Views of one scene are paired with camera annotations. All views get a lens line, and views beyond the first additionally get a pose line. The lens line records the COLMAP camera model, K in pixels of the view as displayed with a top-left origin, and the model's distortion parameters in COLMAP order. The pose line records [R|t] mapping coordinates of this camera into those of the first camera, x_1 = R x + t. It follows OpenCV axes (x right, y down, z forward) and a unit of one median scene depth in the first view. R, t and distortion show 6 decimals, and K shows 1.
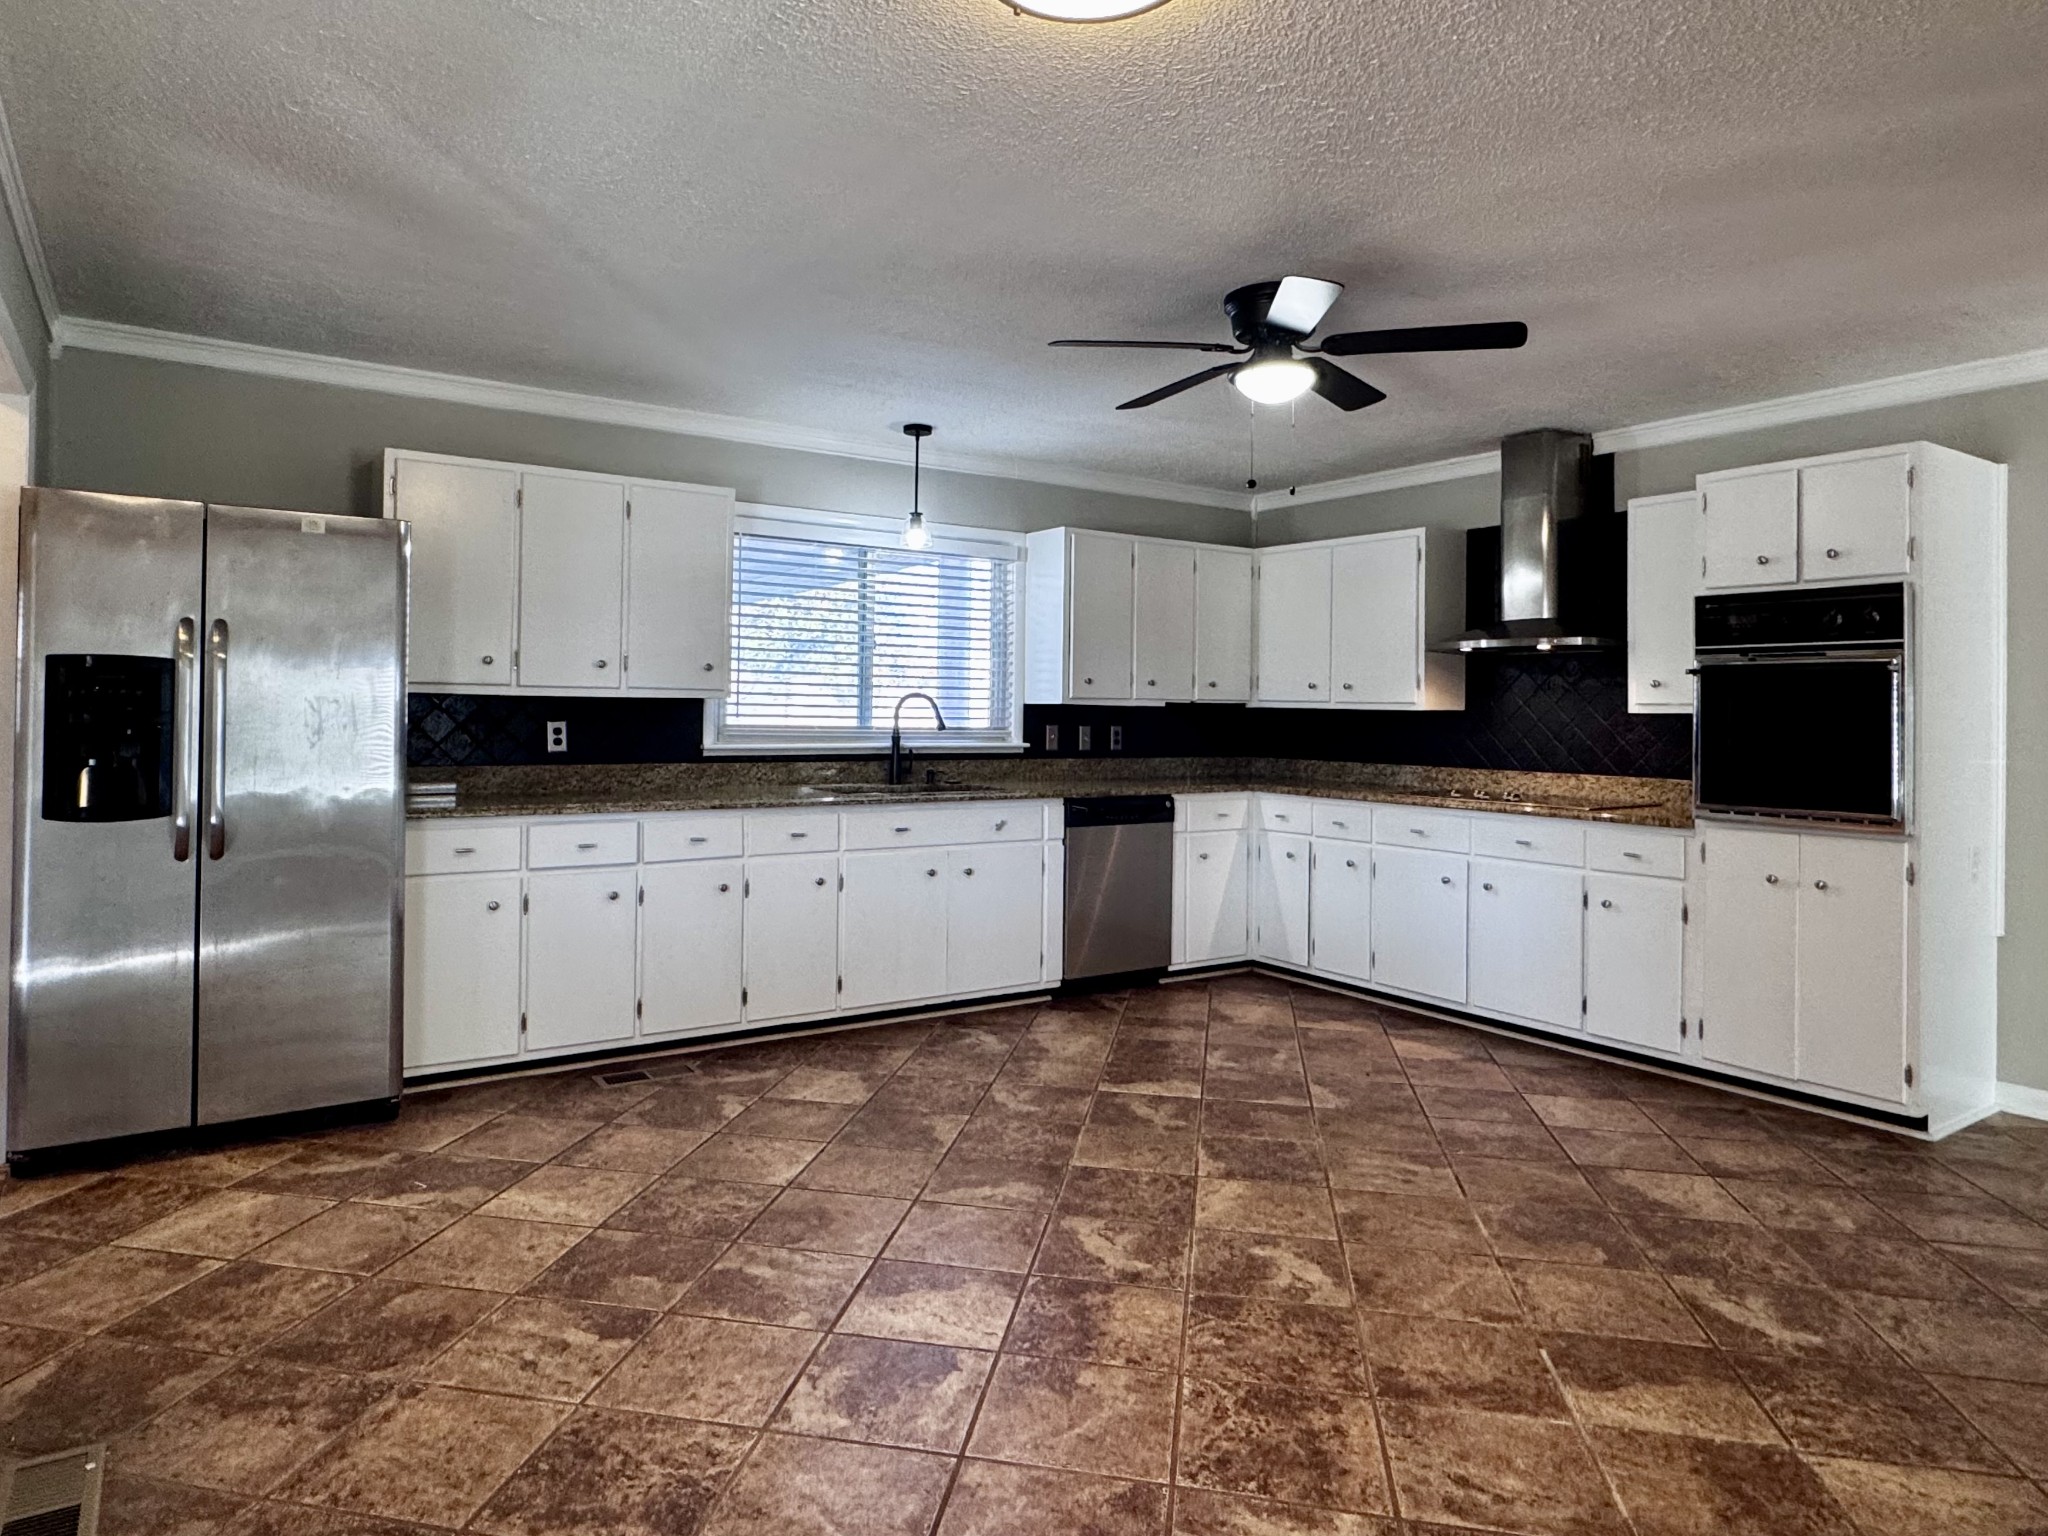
lens RADIAL K [[1240.6, 0, 997.0], [0, 1240.6, 706.2], [0, 0, 1]] dist [0.005253, 0.001662]
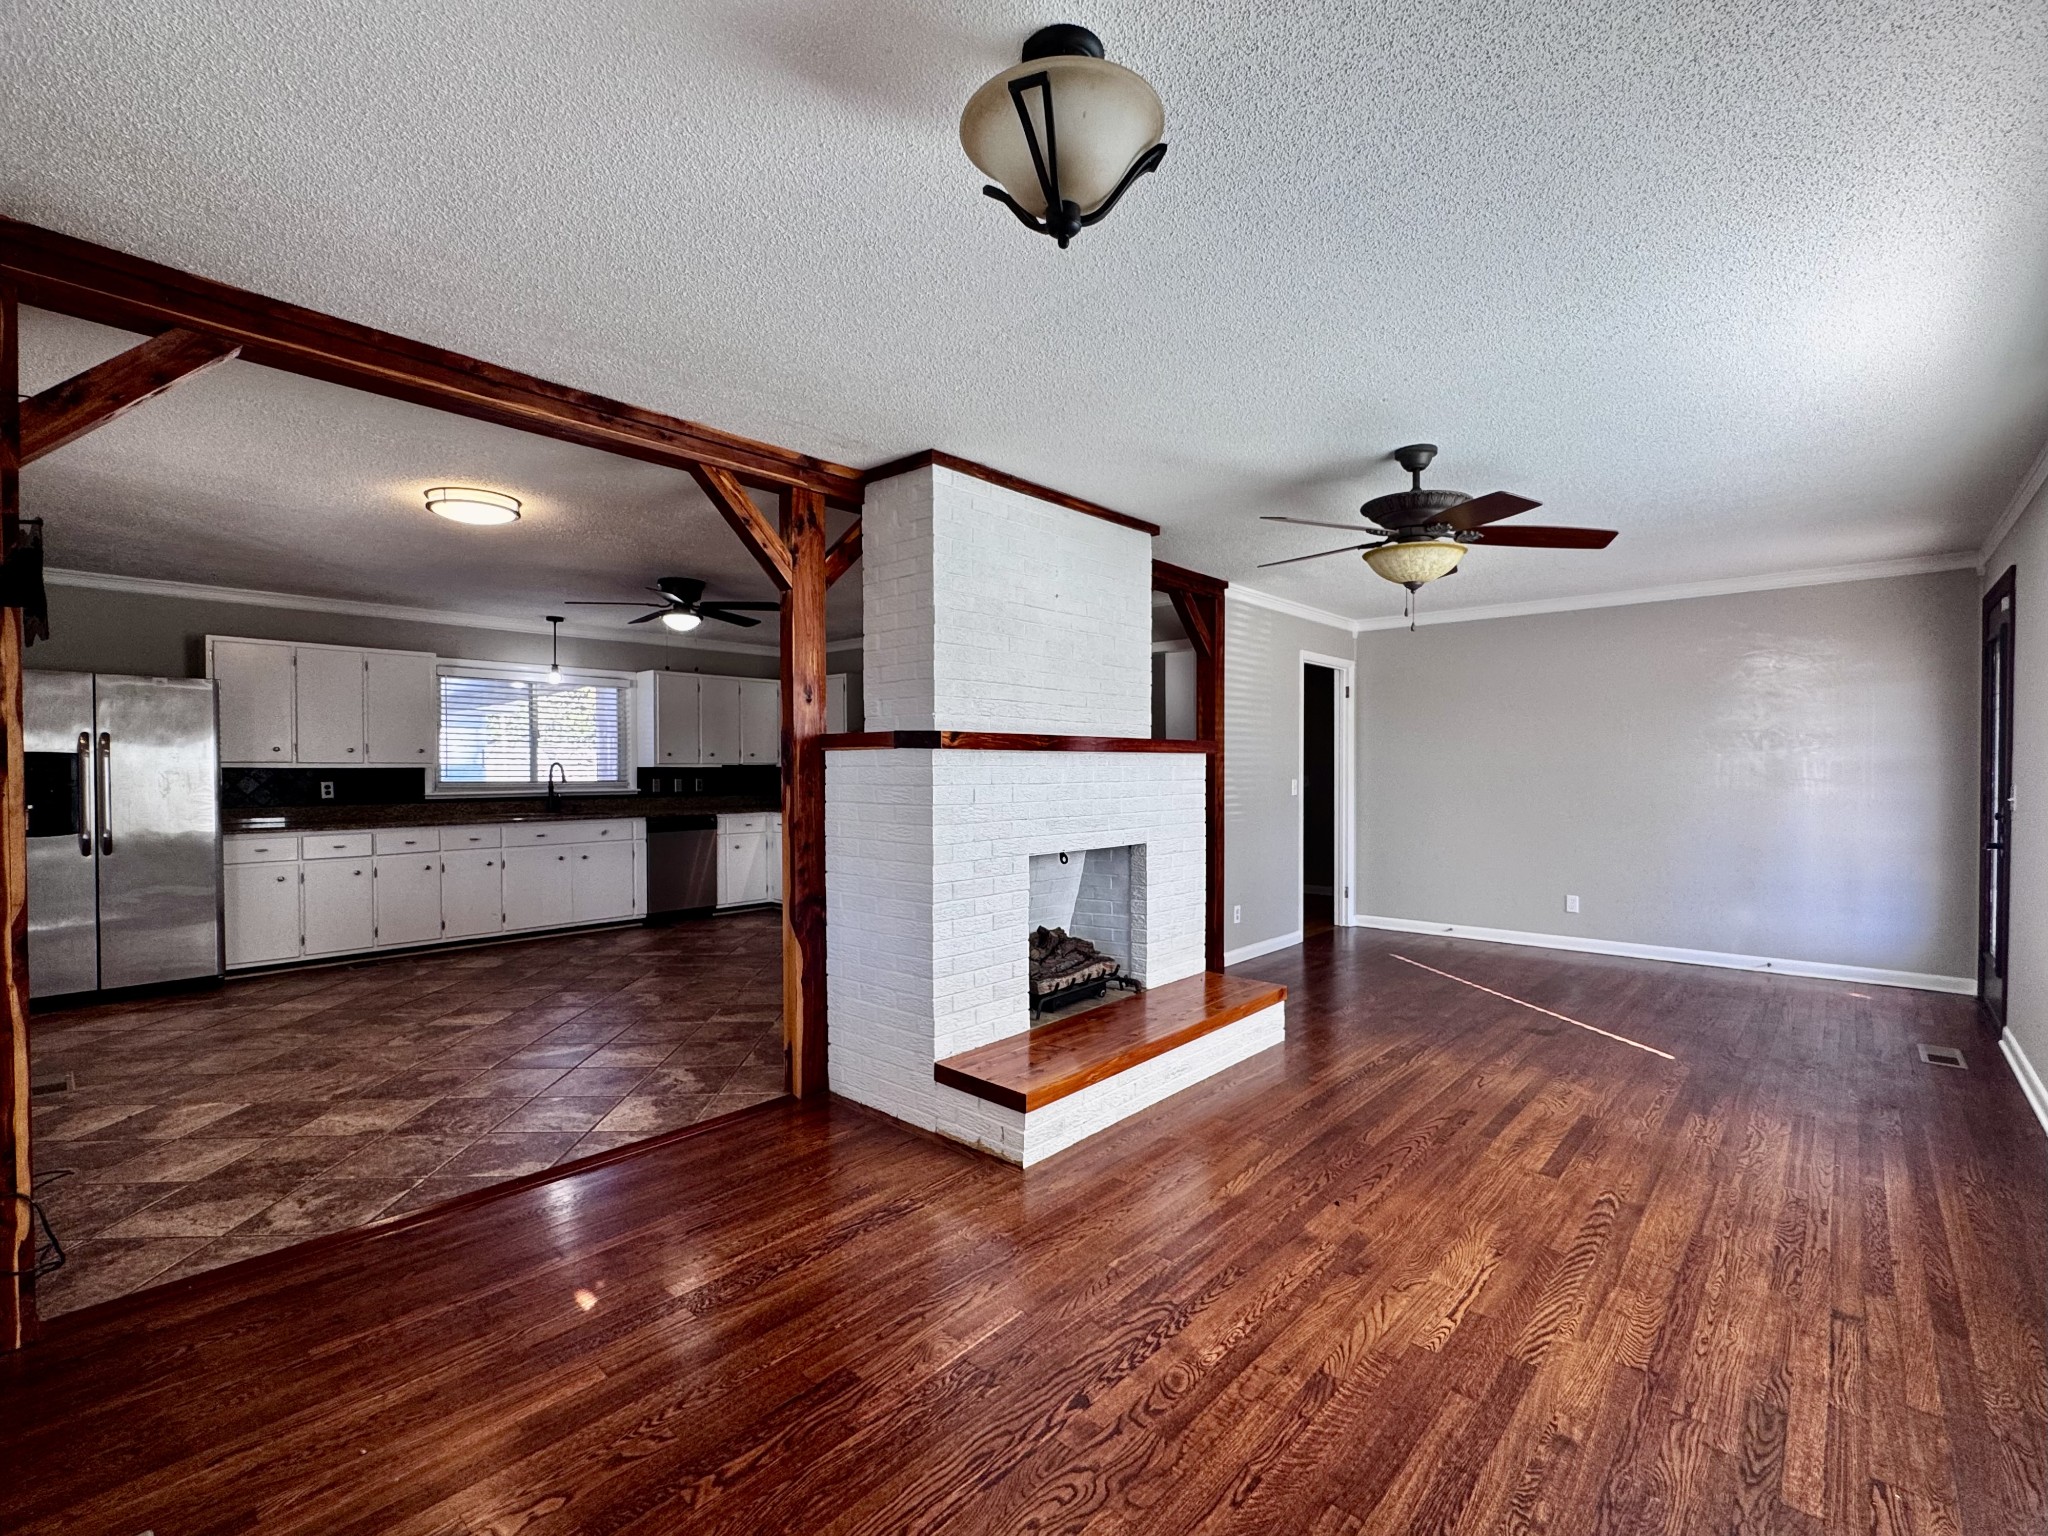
lens RADIAL K [[918.1, 0, 1027.5], [0, 918.1, 782.2], [0, 0, 1]] dist [-0.001138, 0.000715]
pose [[0.969664, -0.019054, 0.243700, 0.309739], [0.013893, 0.999642, 0.022879, -0.003244], [-0.244048, -0.018799, 0.969581, -0.545206]]
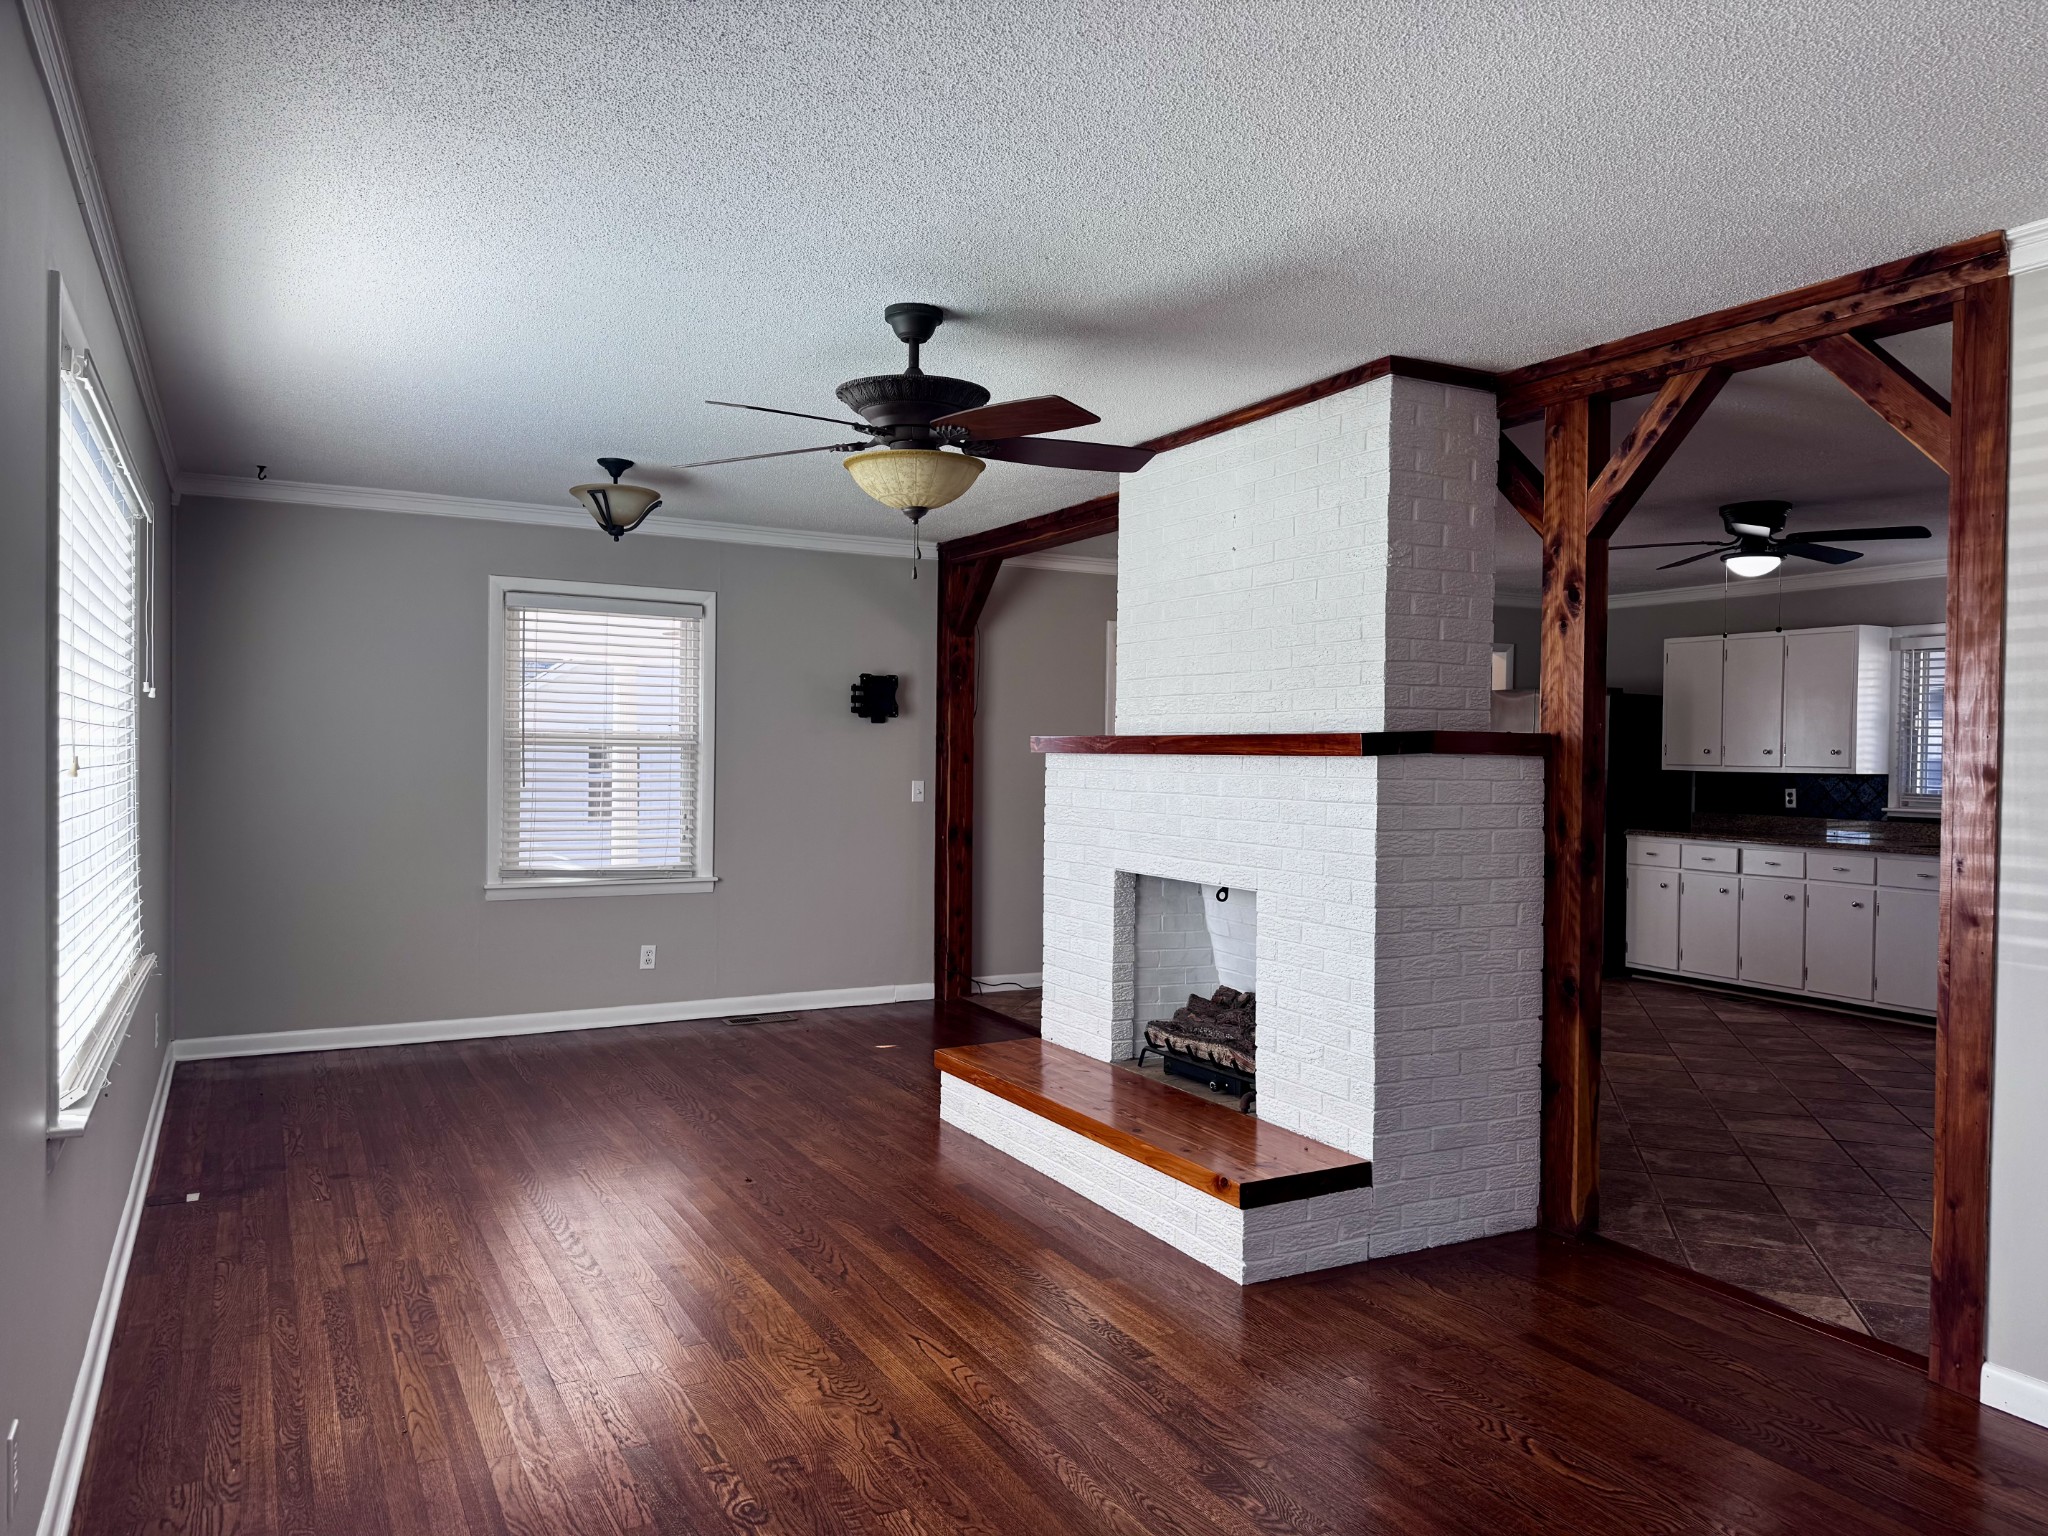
lens RADIAL K [[1404.3, 0, 1024.0], [0, 1404.3, 768.0], [0, 0, 1]] dist [0.011079, -0.000978]
pose [[-0.091976, -0.002154, -0.995759, 1.513966], [-0.013028, 0.999915, -0.000959, 0.000439], [0.995676, 0.012884, -0.091996, 0.203681]]
